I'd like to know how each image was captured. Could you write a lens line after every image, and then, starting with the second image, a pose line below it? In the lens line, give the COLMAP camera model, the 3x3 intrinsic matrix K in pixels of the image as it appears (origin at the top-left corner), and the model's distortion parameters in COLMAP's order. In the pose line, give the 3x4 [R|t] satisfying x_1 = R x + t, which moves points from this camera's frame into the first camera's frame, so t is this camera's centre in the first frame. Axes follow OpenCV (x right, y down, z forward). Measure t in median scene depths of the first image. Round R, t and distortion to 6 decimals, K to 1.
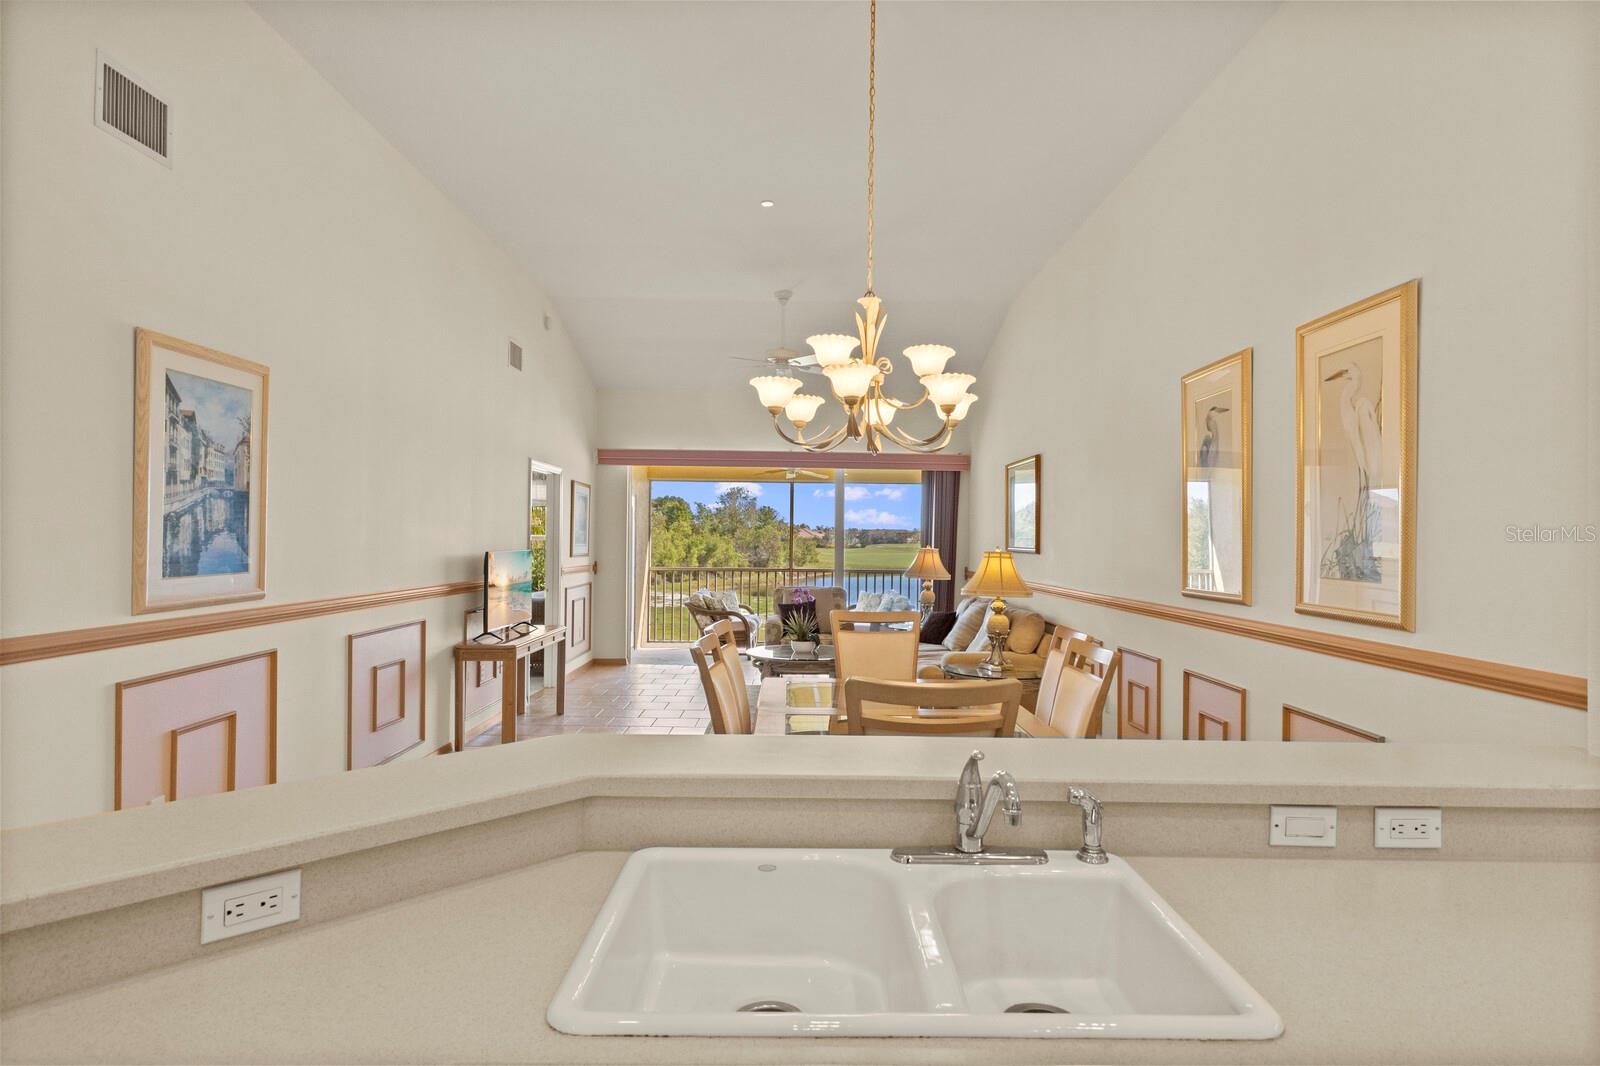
lens RADIAL K [[887.6, 0, 800.1], [0, 887.6, 532.7], [0, 0, 1]] dist [0.006814, -0.001793]
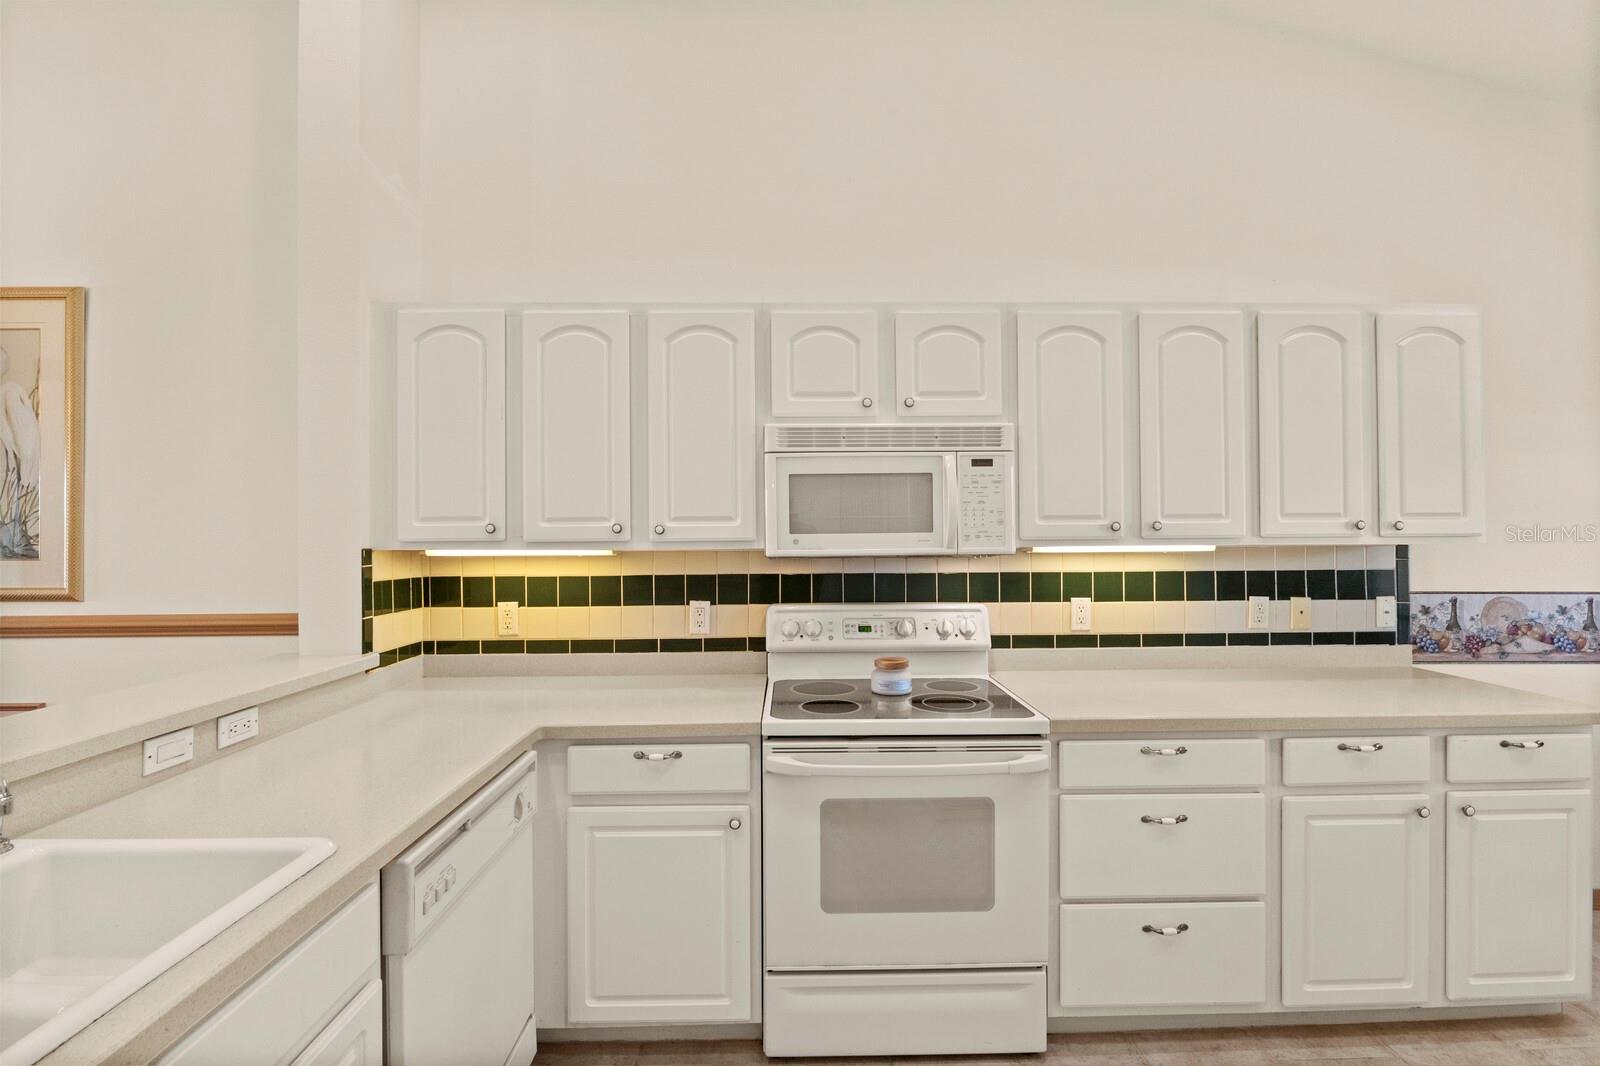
lens RADIAL K [[703.0, 0, 800.1], [0, 703.0, 531.8], [0, 0, 1]] dist [-0.006984, -0.000562]
pose [[-0.007400, -0.005810, 0.999956, -0.129777], [0.001983, 0.999981, 0.005825, 0.013626], [-0.999971, 0.002026, -0.007388, 0.062971]]
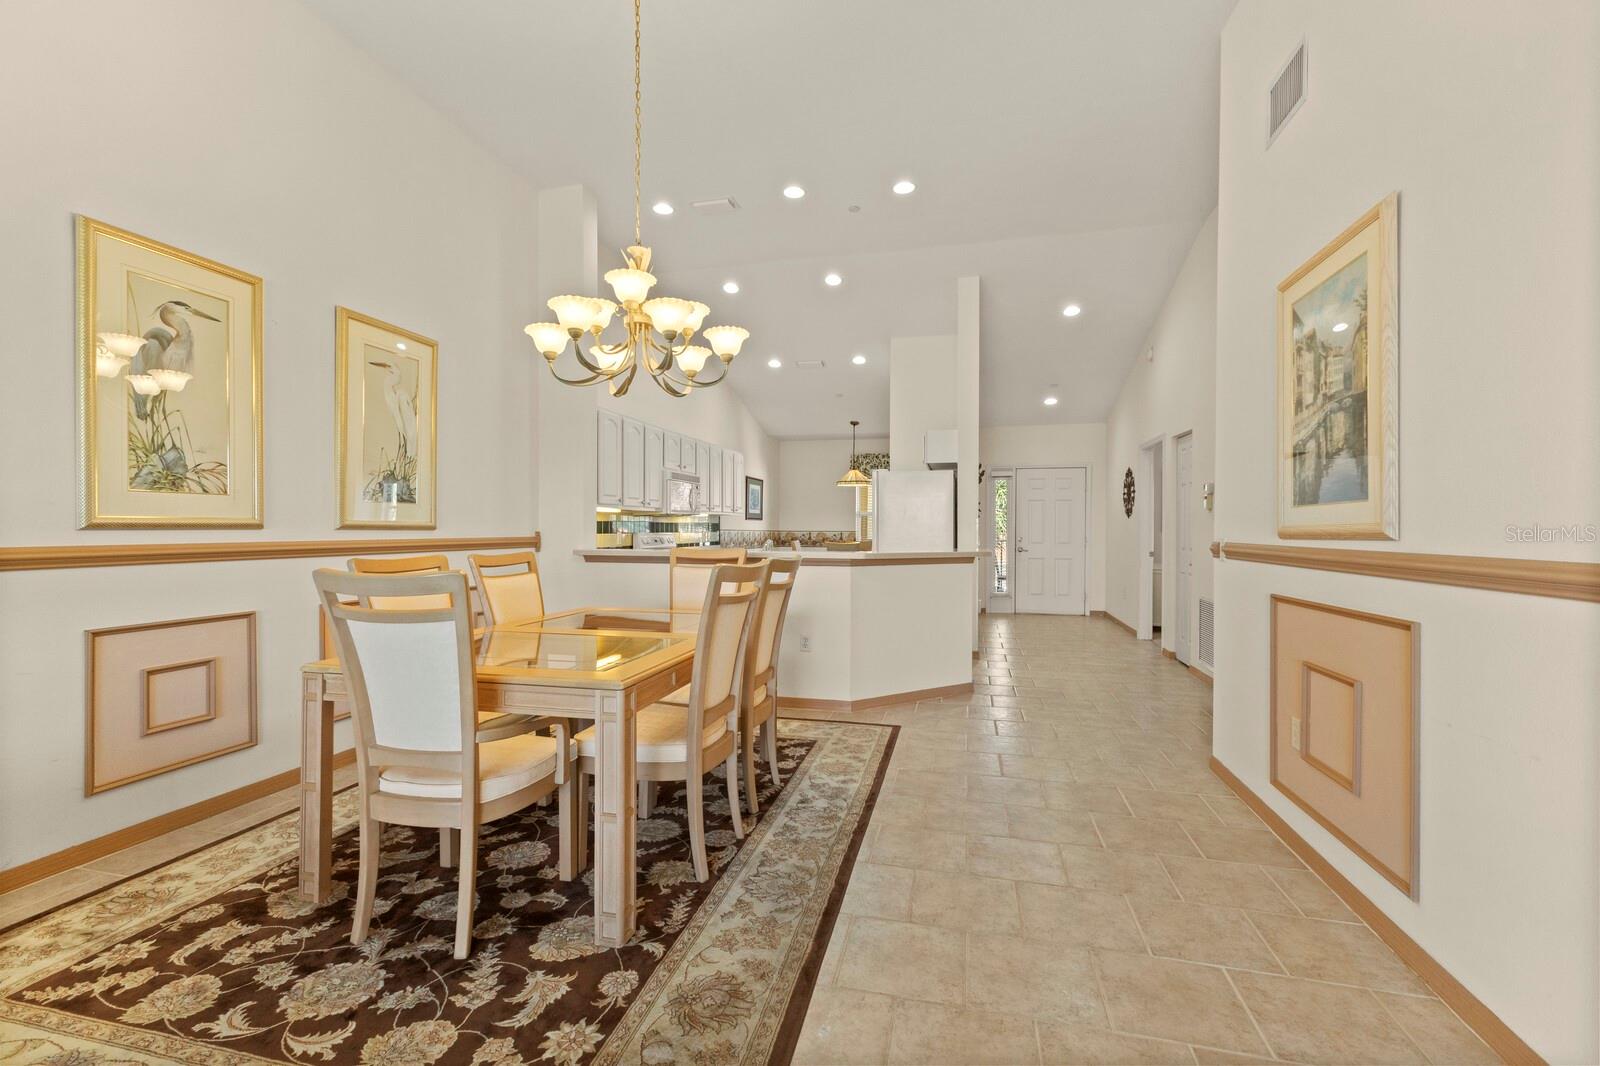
lens RADIAL K [[688.5, 0, 802.1], [0, 688.5, 533.6], [0, 0, 1]] dist [0.016695, -0.002870]
pose [[-0.970429, -0.015463, 0.240891, -0.266223], [-0.014288, 0.999876, 0.006621, 0.064541], [-0.240964, 0.002984, -0.970529, 1.441538]]
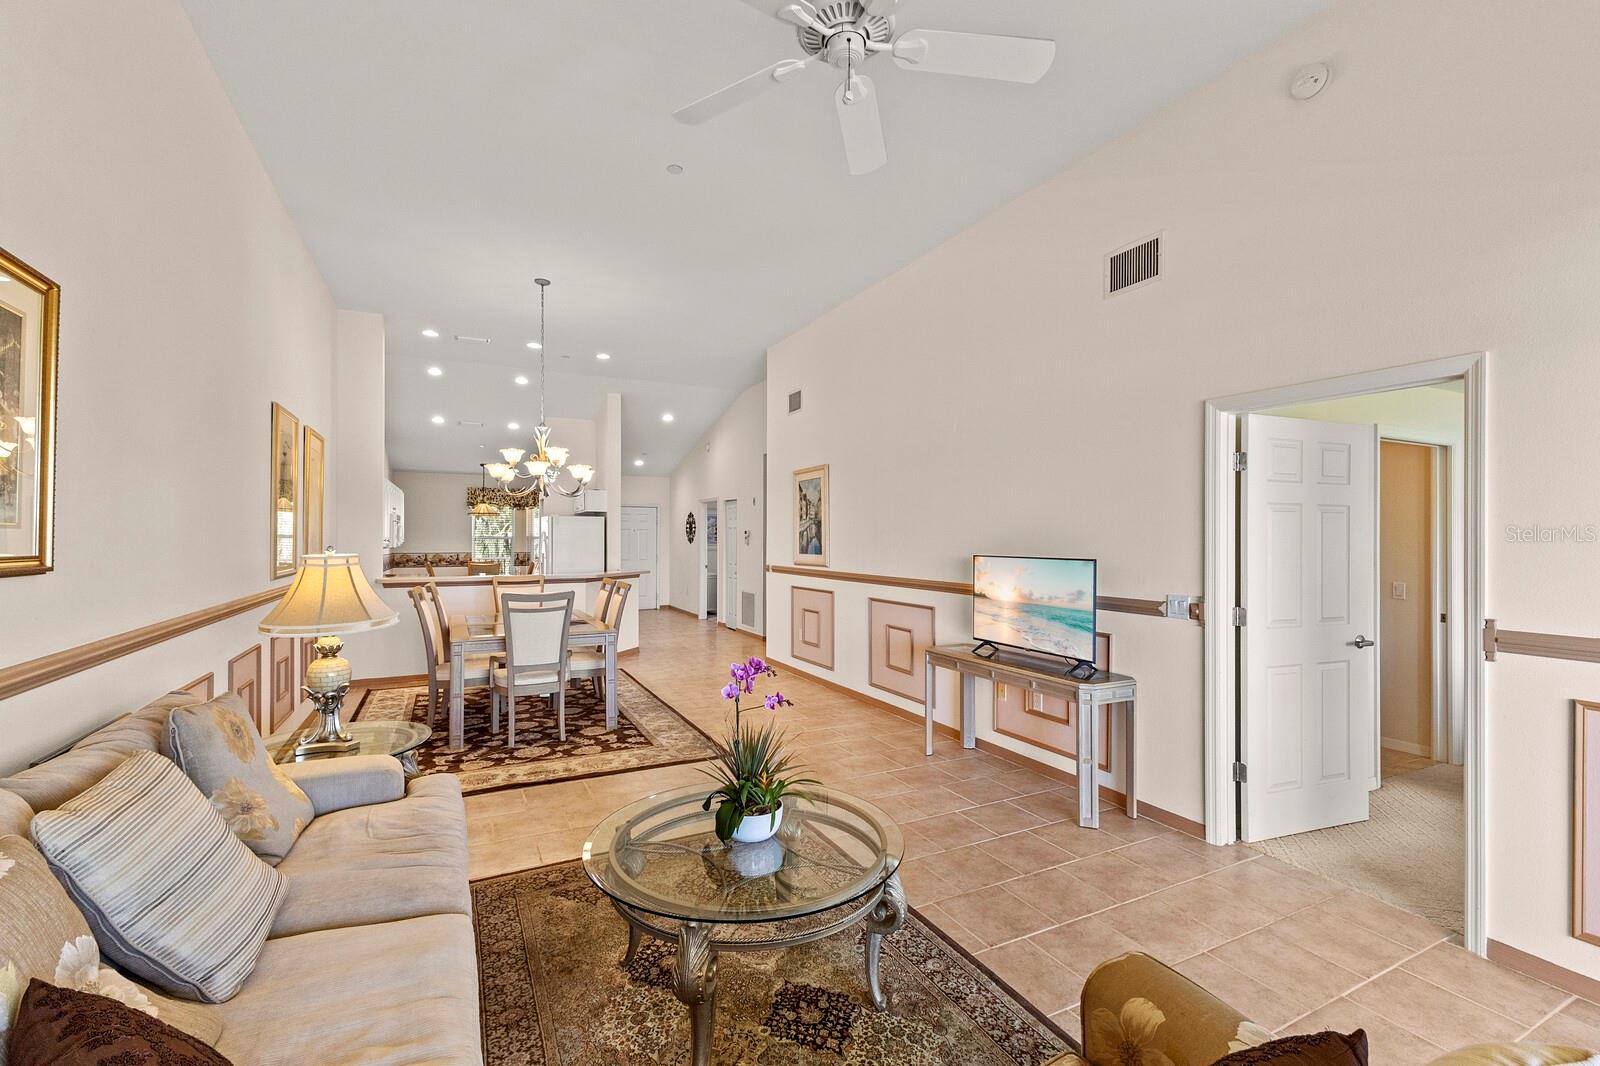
lens RADIAL K [[688.5, 0, 780.2], [0, 688.5, 544.6], [0, 0, 1]] dist [0.016695, -0.002870]
pose [[-0.910301, -0.006434, -0.413897, 0.200398], [-0.009356, 0.999944, 0.005032, 0.007800], [0.413841, 0.008453, -0.910310, 2.257290]]
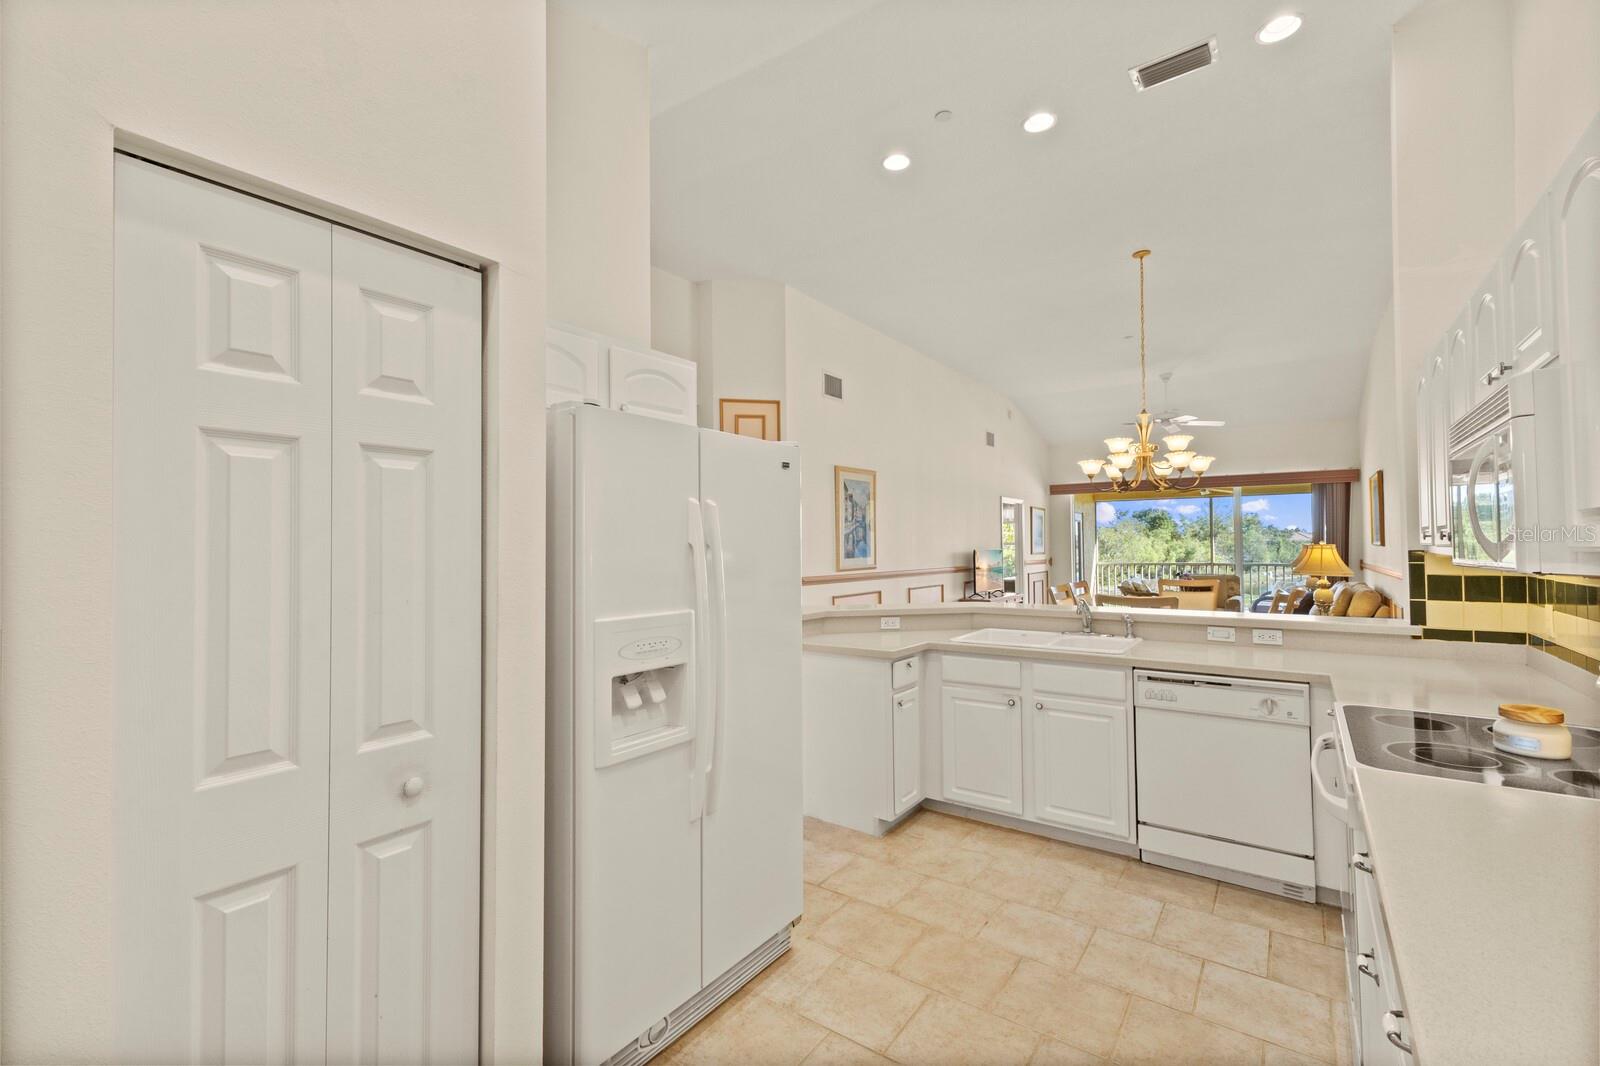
lens RADIAL K [[688.5, 0, 802.1], [0, 688.5, 533.8], [0, 0, 1]] dist [0.016695, -0.002870]
pose [[0.813301, -0.028869, -0.581127, 0.276919], [0.021884, 0.999579, -0.019029, 0.010672], [0.581432, 0.002758, 0.813591, -0.549919]]
